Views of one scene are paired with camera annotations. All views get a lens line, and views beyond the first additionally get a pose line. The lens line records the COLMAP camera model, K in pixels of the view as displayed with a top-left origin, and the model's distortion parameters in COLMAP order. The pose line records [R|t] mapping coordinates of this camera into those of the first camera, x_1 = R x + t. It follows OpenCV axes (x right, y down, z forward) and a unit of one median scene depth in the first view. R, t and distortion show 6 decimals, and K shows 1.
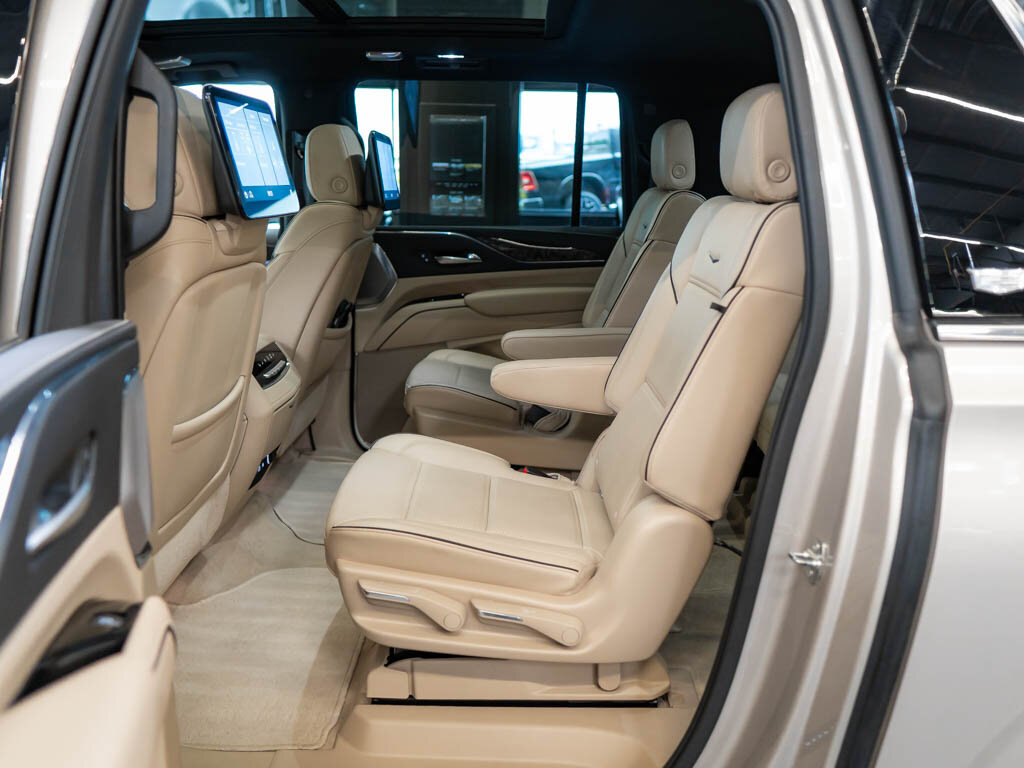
lens RADIAL K [[820.8, 0, 512.0], [0, 820.8, 384.0], [0, 0, 1]] dist [0.138778, 0.000491]
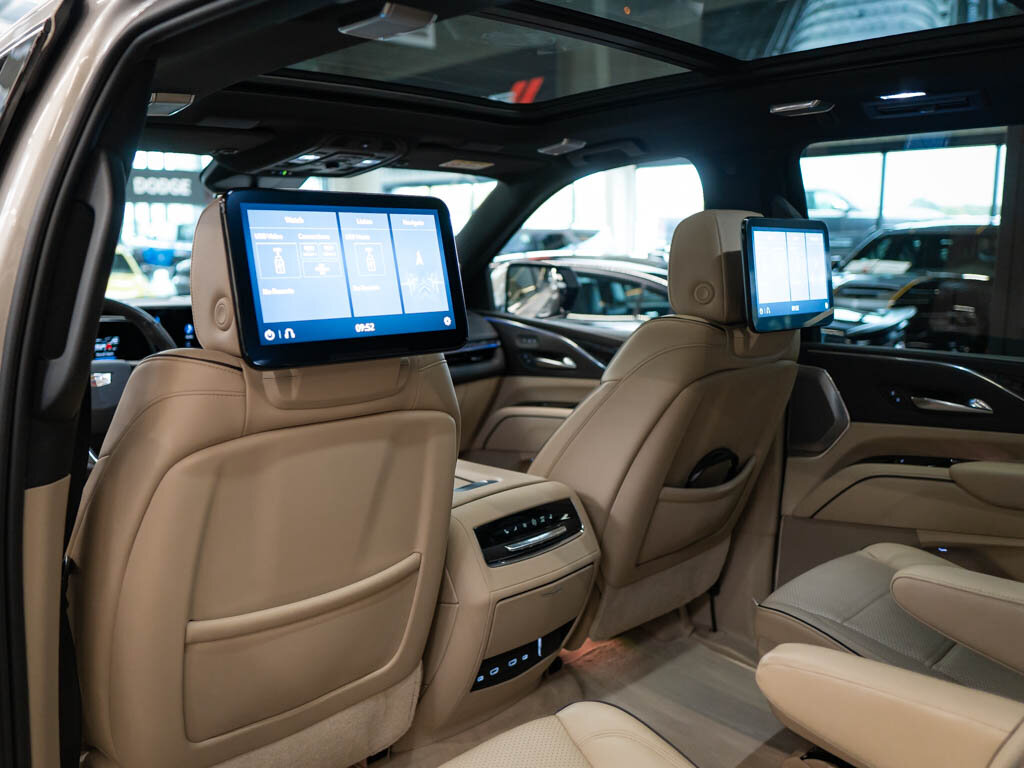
lens RADIAL K [[851.6, 0, 512.0], [0, 851.6, 384.0], [0, 0, 1]] dist [-0.005164, 0.002605]
pose [[0.682333, 0.112570, -0.722323, 0.197804], [-0.171003, 0.985238, -0.007993, -0.122661], [0.710760, 0.128973, 0.691510, 0.375059]]
